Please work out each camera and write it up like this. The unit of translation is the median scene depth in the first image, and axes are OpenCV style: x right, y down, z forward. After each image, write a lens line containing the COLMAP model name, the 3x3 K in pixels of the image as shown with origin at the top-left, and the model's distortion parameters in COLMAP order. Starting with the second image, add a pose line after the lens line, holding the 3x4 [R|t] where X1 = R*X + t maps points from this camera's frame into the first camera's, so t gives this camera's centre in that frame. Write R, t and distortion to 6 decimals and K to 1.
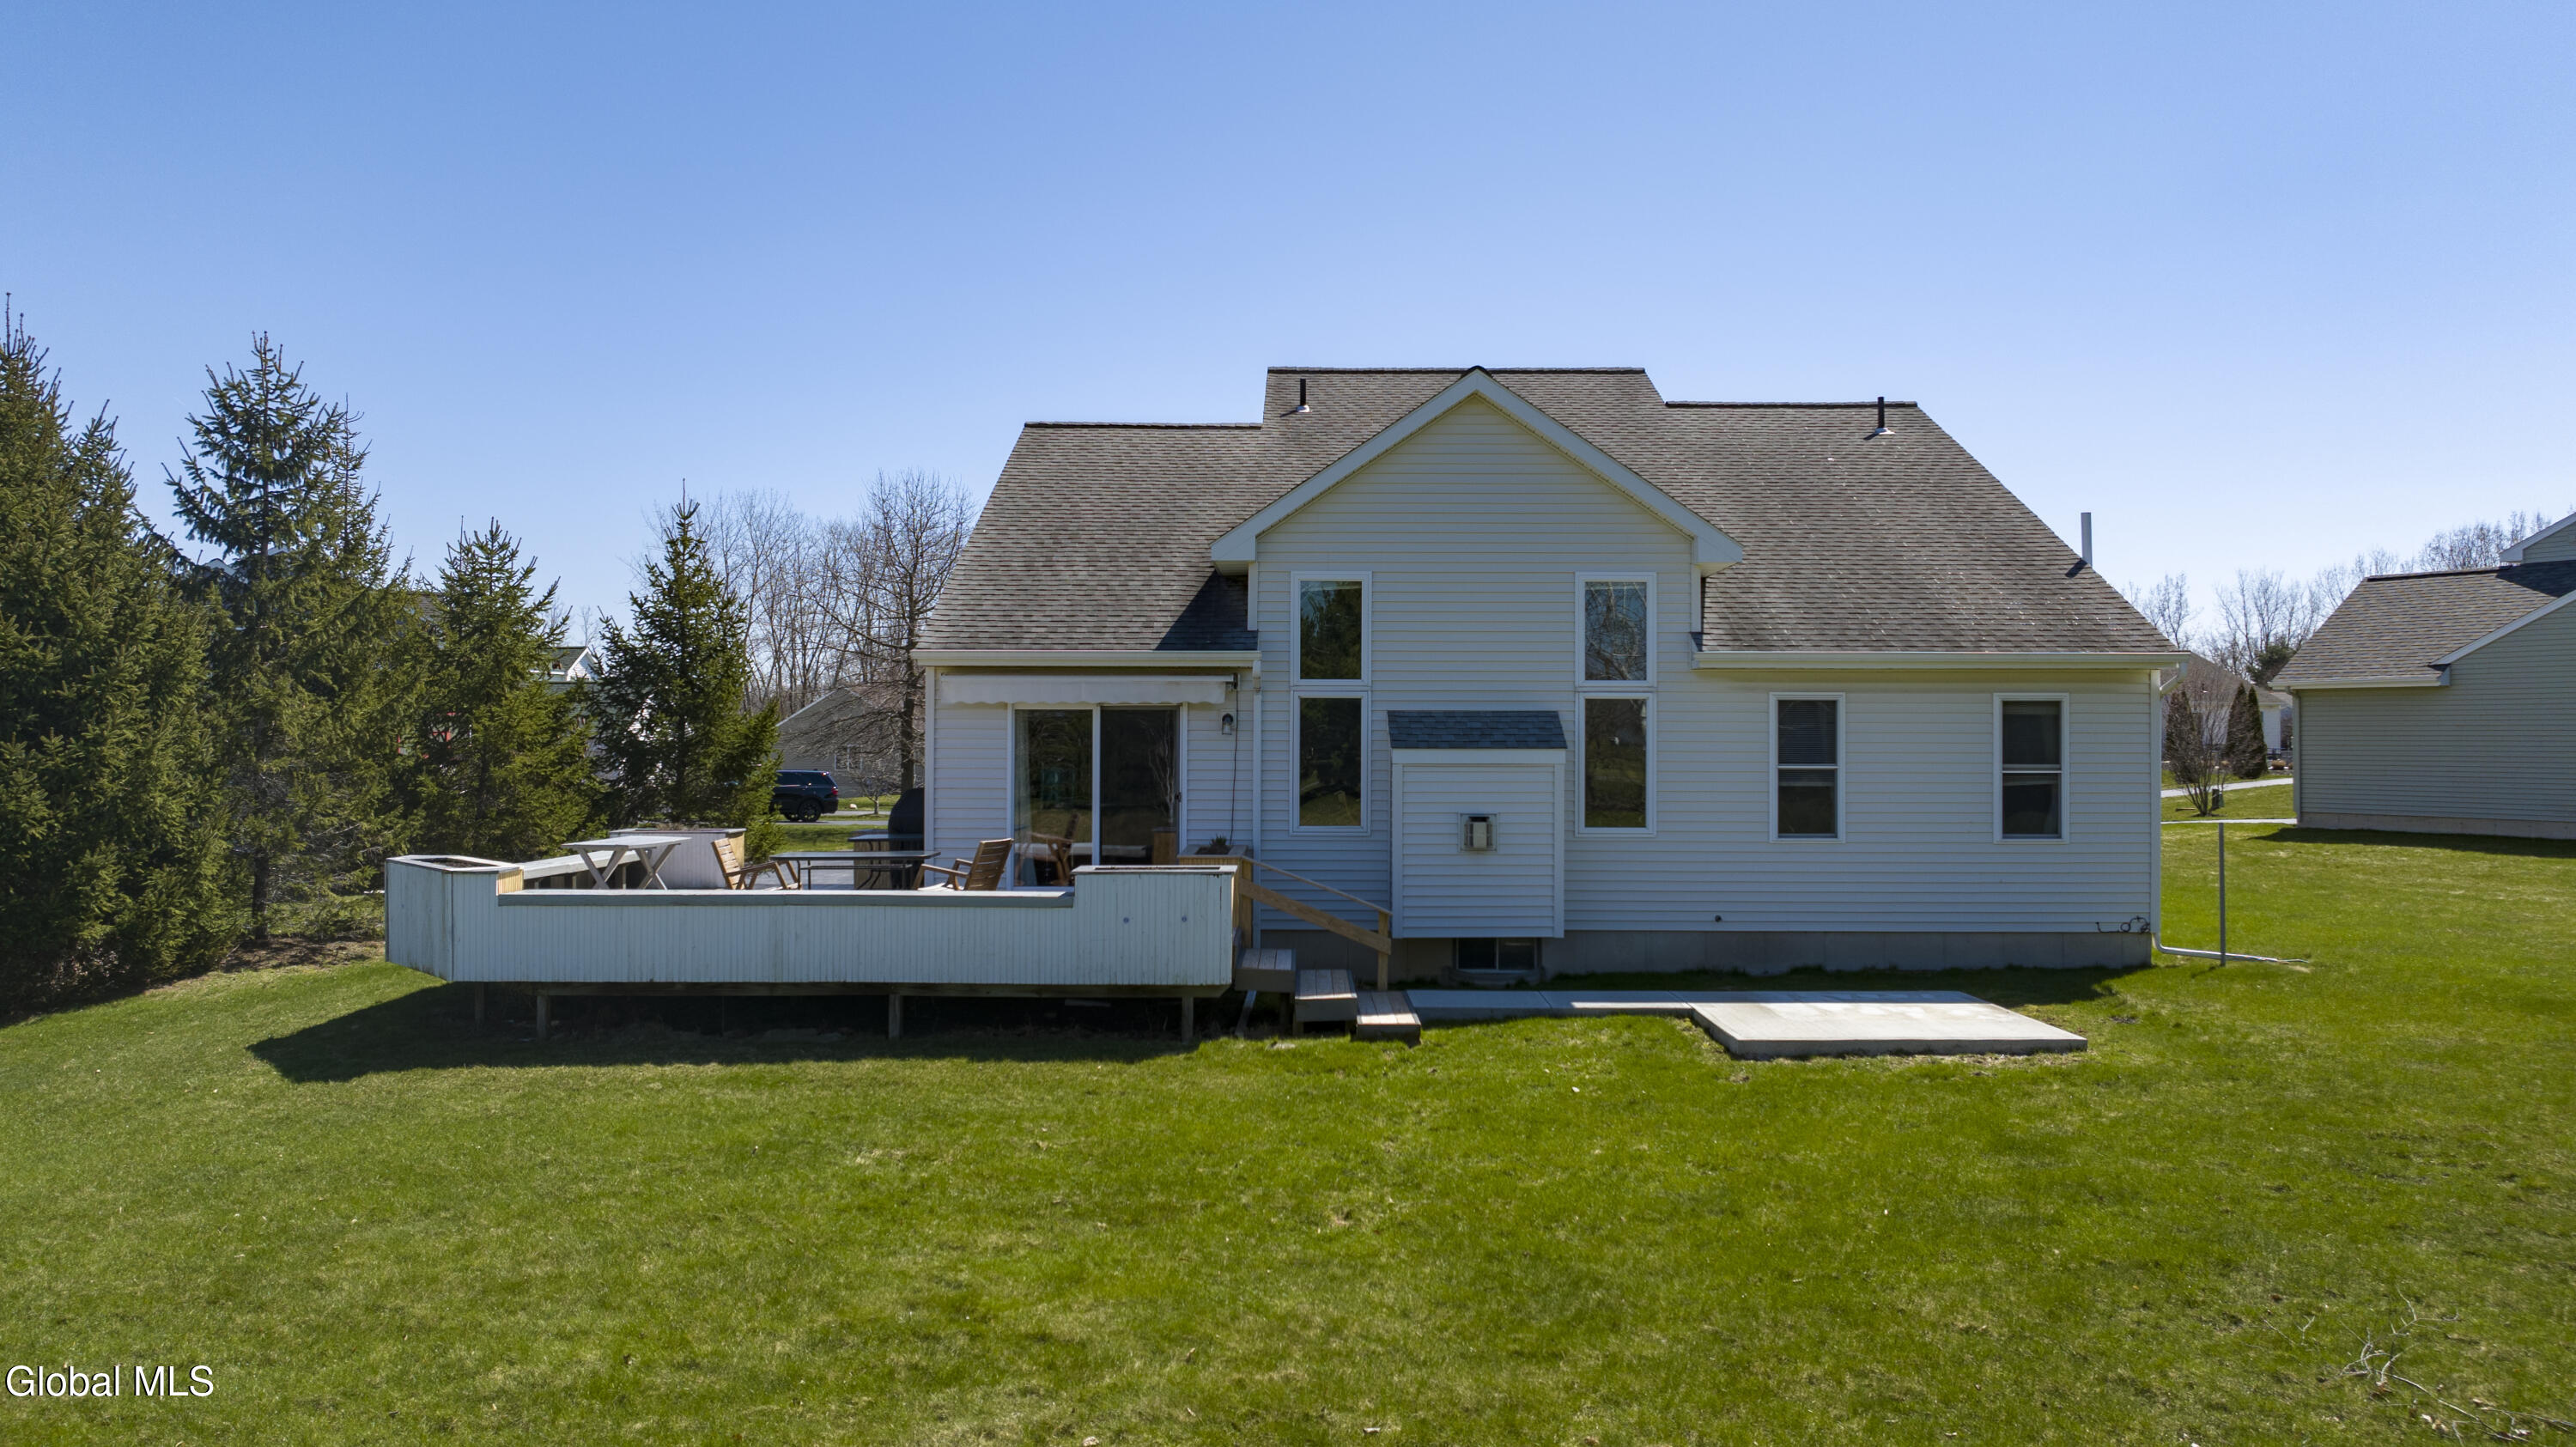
lens RADIAL K [[1805.0, 0, 1289.2], [0, 1805.0, 715.8], [0, 0, 1]] dist [-0.023428, 0.000533]
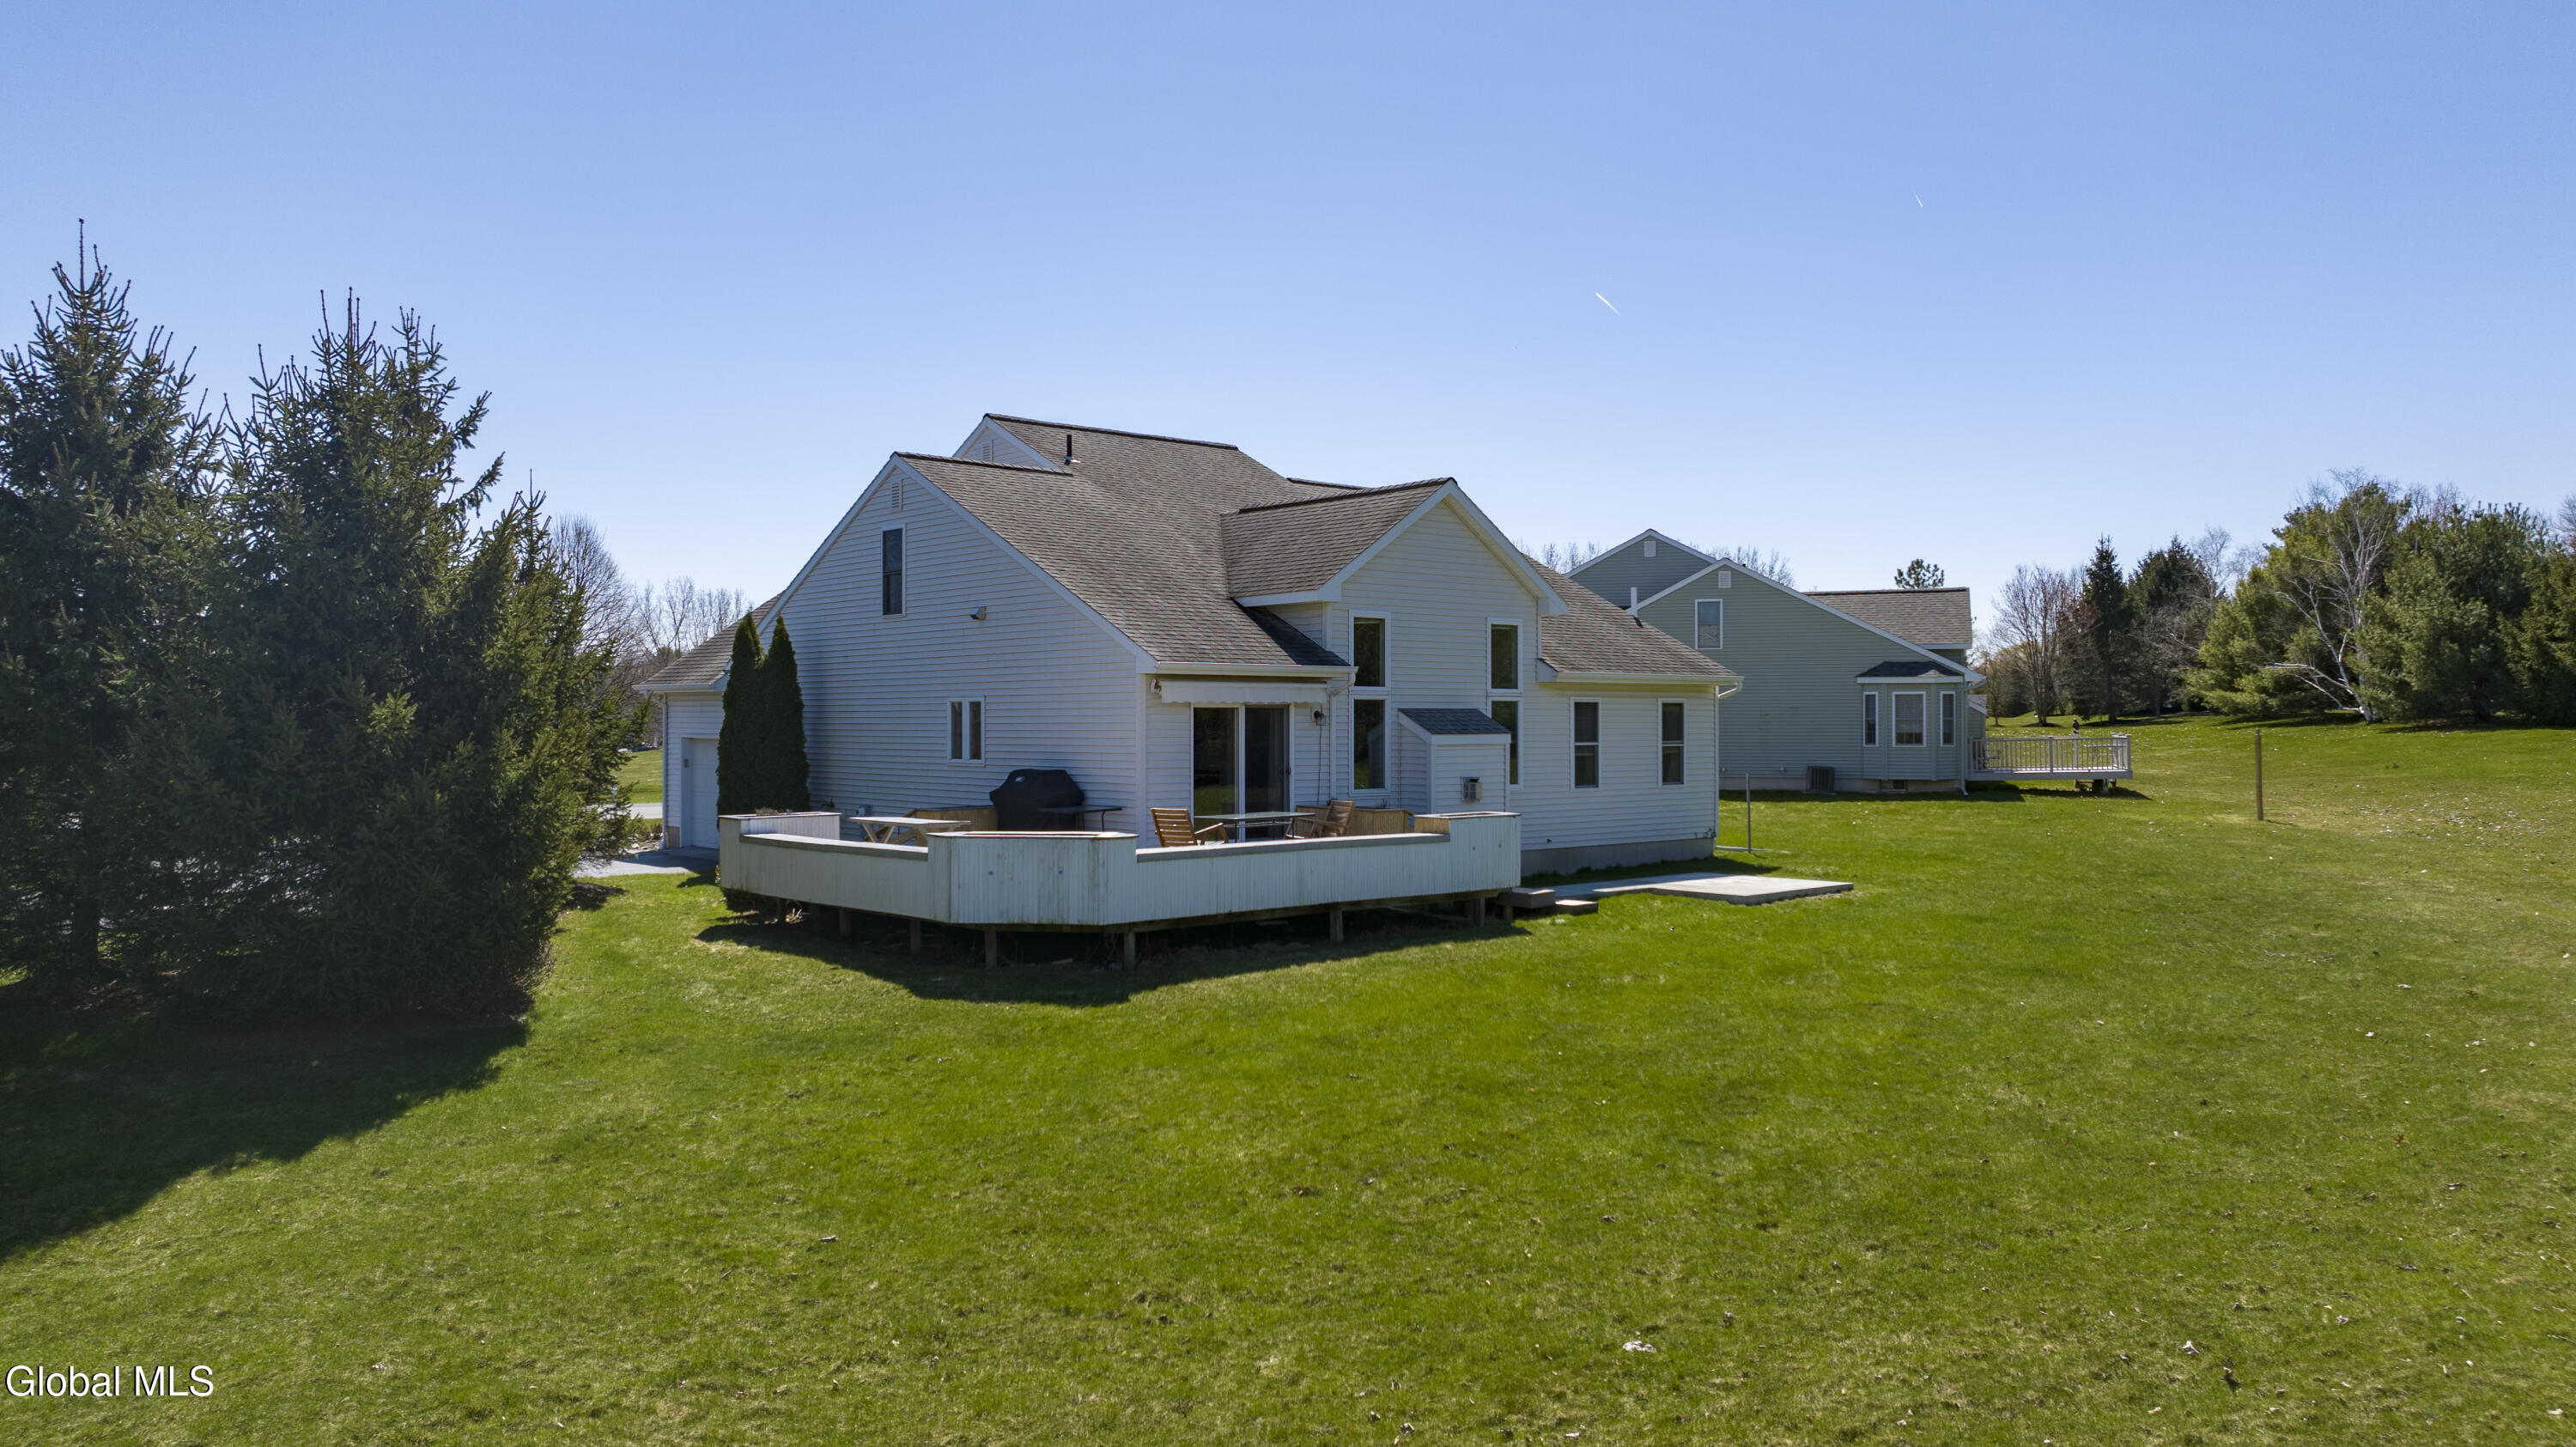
lens RADIAL K [[1805.0, 0, 1289.0], [0, 1805.0, 731.0], [0, 0, 1]] dist [-0.023428, 0.000533]
pose [[0.747705, -0.006904, 0.663995, -0.972713], [-0.003752, 0.999886, 0.014621, -0.005532], [-0.664020, -0.013423, 0.747594, -0.023317]]
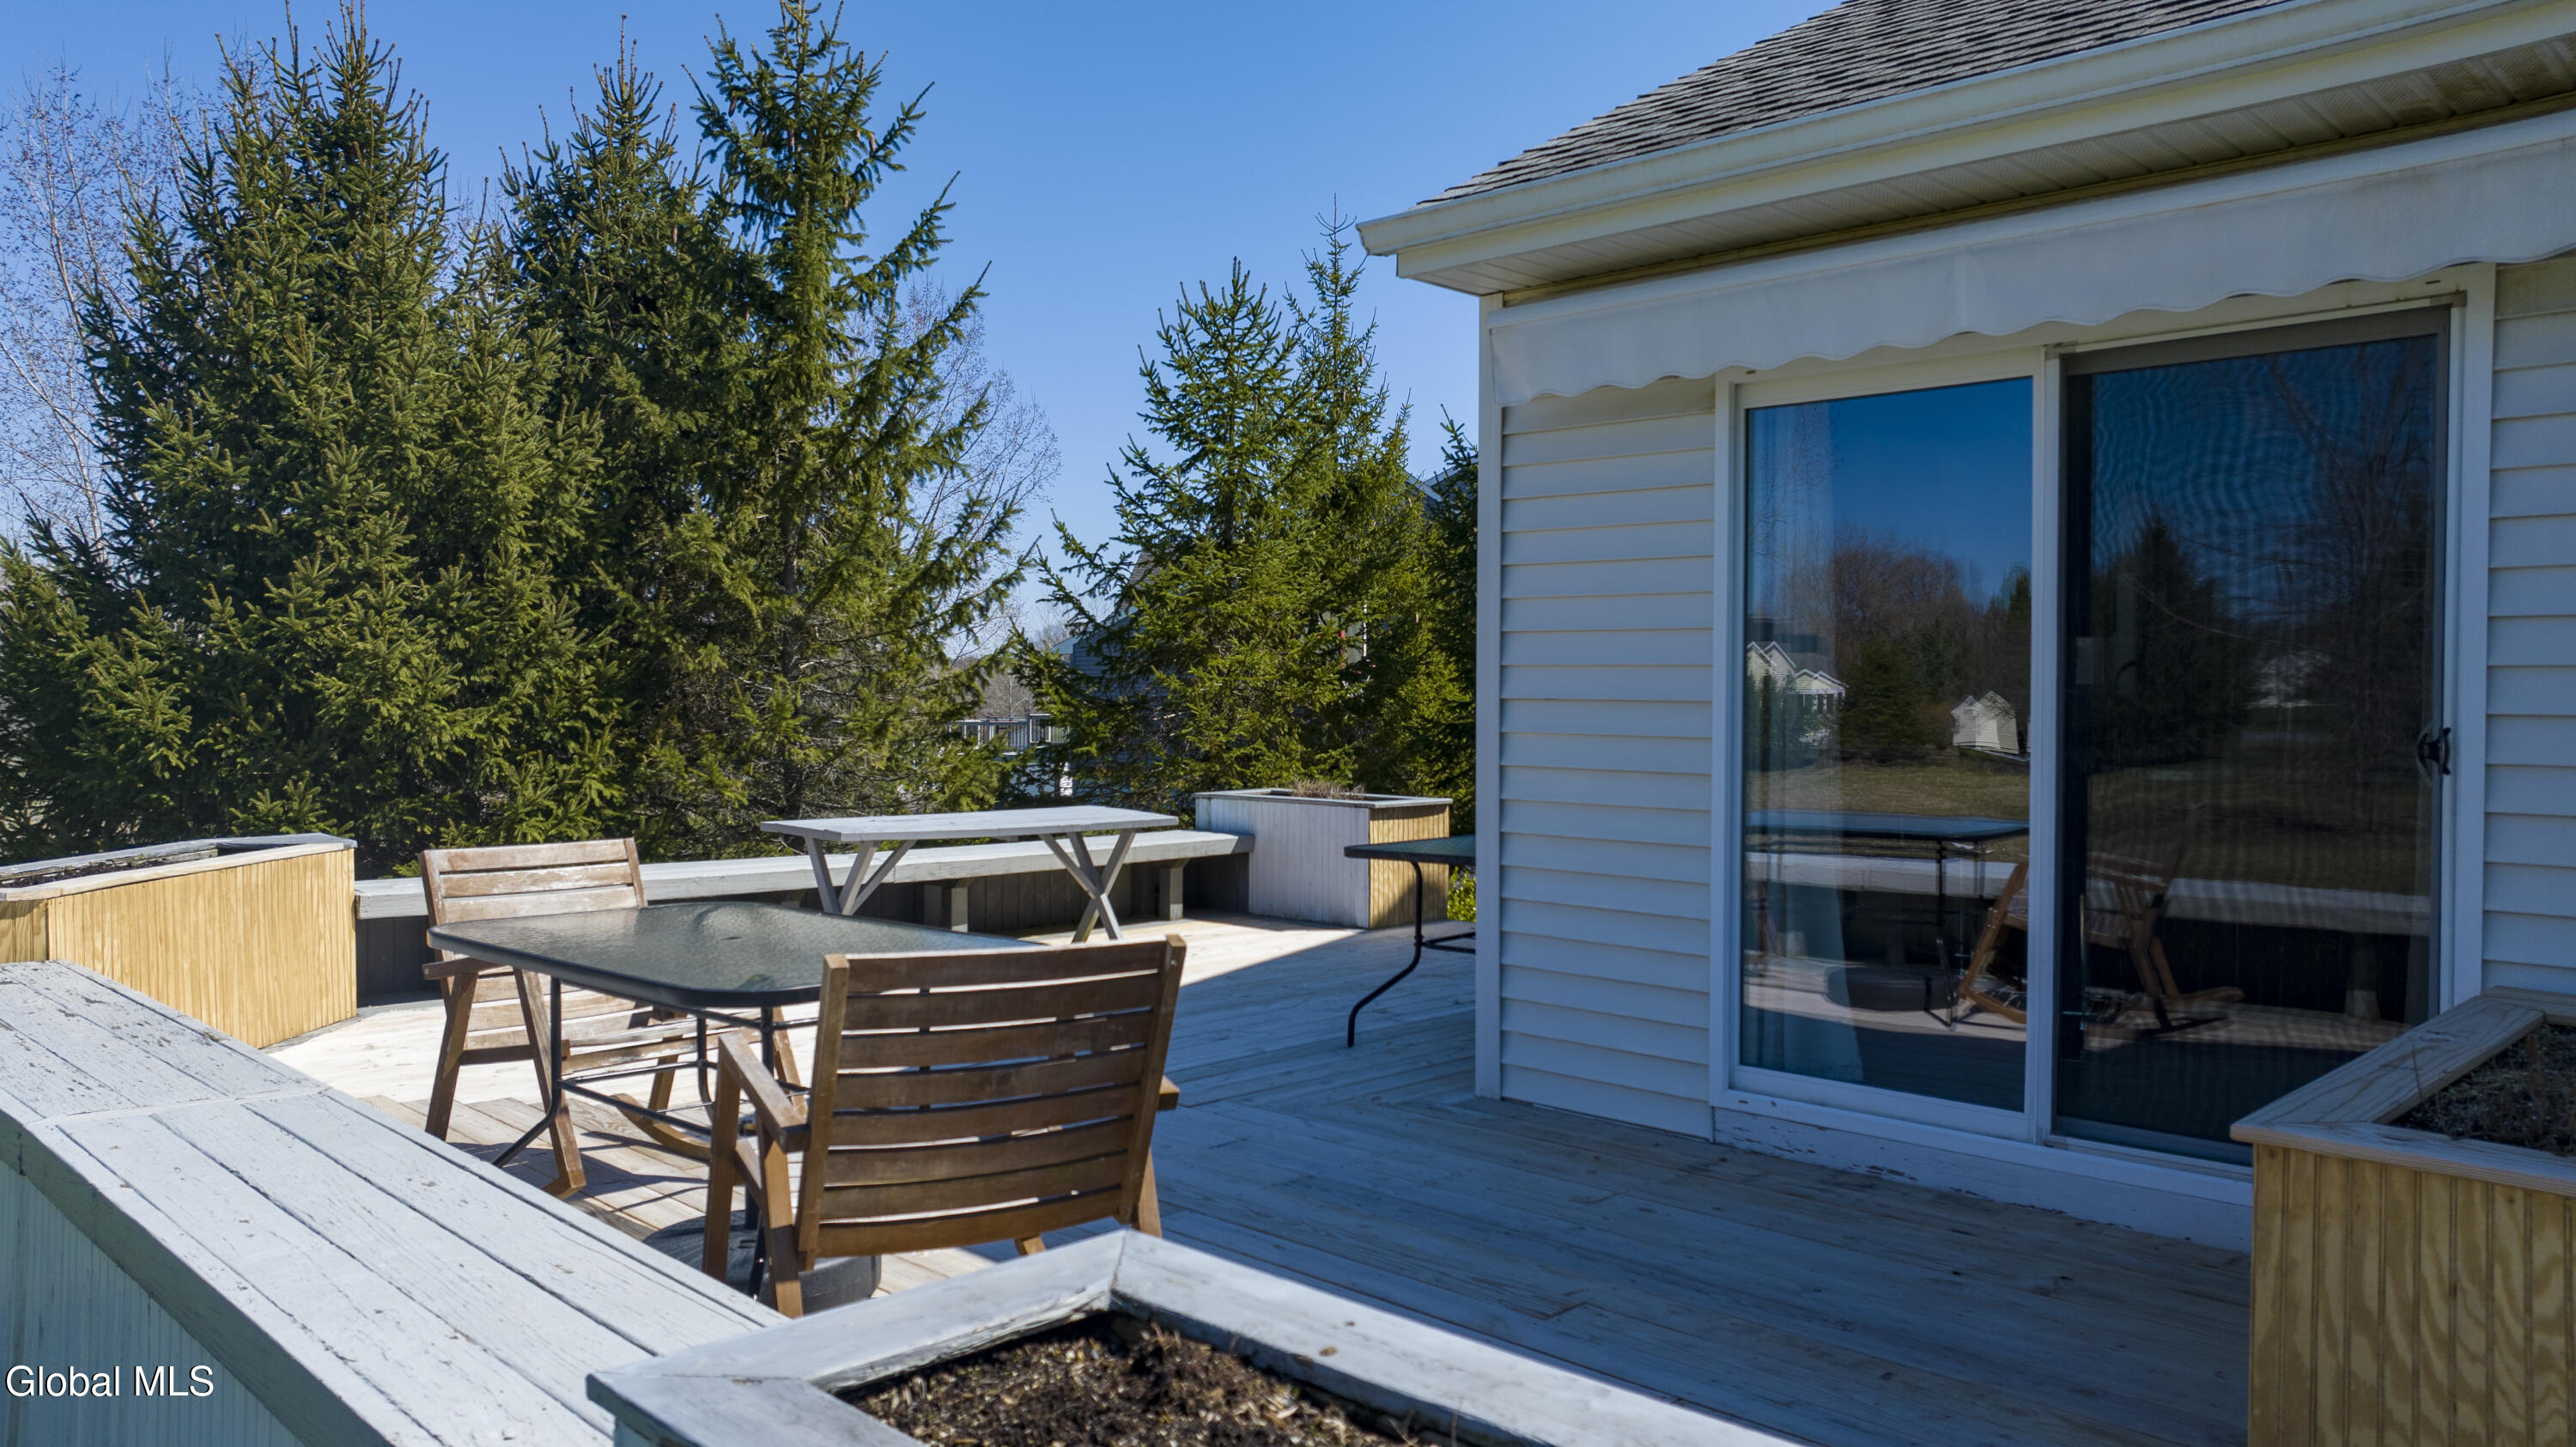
lens RADIAL K [[1805.0, 0, 1288.9], [0, 1805.0, 726.0], [0, 0, 1]] dist [-0.023428, 0.000533]
pose [[0.720367, 0.013054, -0.693471, -0.014785], [0.013035, 0.999392, 0.032353, 0.034231], [0.693471, -0.032345, 0.719758, 0.766478]]
